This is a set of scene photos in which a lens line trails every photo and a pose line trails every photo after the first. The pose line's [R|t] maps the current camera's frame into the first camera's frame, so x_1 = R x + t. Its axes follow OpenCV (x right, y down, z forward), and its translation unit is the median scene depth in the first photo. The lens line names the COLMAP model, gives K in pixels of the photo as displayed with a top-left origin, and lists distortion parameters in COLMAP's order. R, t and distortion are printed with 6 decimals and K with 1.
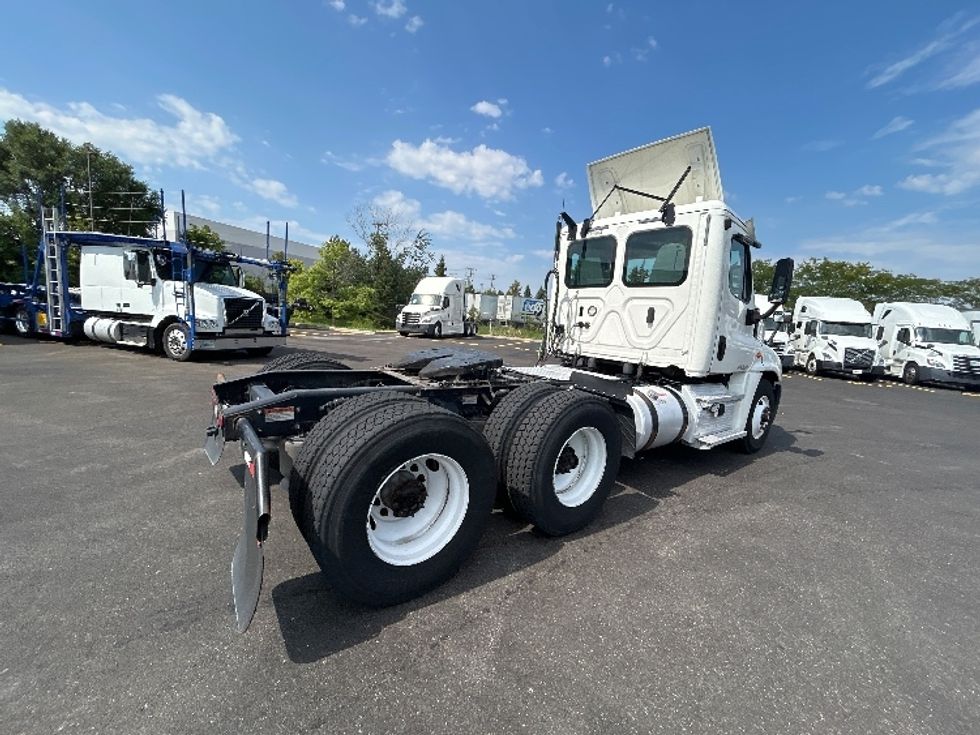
lens RADIAL K [[426.1, 0, 488.1], [0, 426.1, 369.5], [0, 0, 1]] dist [0.002534, -0.000411]
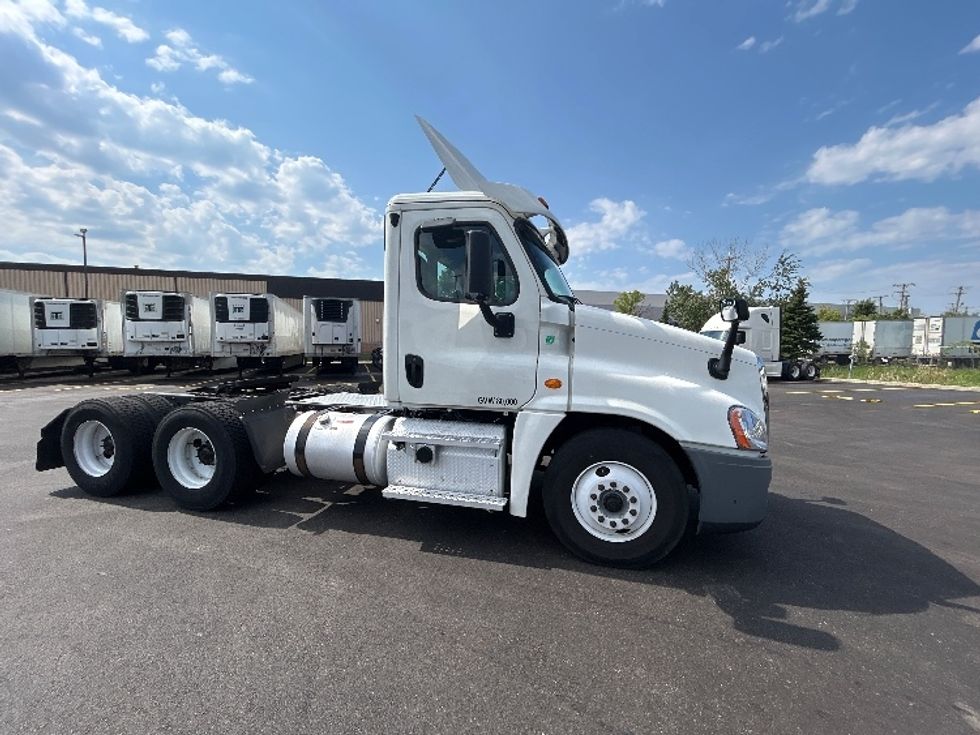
lens RADIAL K [[426.1, 0, 493.4], [0, 426.1, 372.0], [0, 0, 1]] dist [0.002534, -0.000411]
pose [[0.553470, -0.025604, -0.832476, 0.132588], [-0.069672, 0.994601, -0.076912, 0.000530], [0.829950, 0.100569, 0.548698, 0.075007]]
